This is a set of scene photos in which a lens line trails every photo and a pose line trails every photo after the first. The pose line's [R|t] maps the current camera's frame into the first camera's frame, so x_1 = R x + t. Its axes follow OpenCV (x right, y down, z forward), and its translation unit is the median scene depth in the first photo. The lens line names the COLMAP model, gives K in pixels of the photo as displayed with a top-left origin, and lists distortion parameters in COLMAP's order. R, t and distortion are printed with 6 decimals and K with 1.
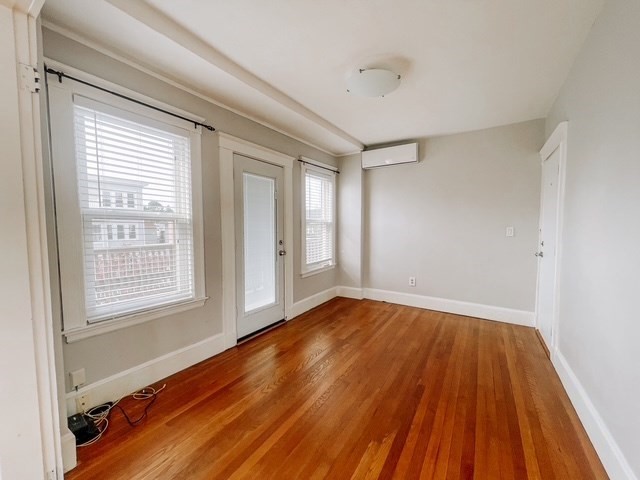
lens RADIAL K [[258.4, 0, 320.0], [0, 258.4, 240.0], [0, 0, 1]] dist [-0.010055, -0.000058]
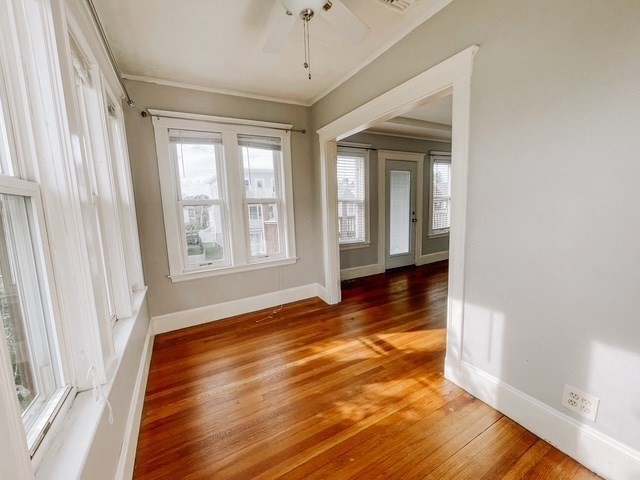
lens RADIAL K [[258.4, 0, 320.0], [0, 258.4, 240.0], [0, 0, 1]] dist [-0.010055, -0.000058]
pose [[0.879025, 0.035789, -0.475430, 0.092002], [0.007239, 0.996062, 0.088365, 0.028883], [0.476720, -0.081117, 0.875304, -0.605598]]
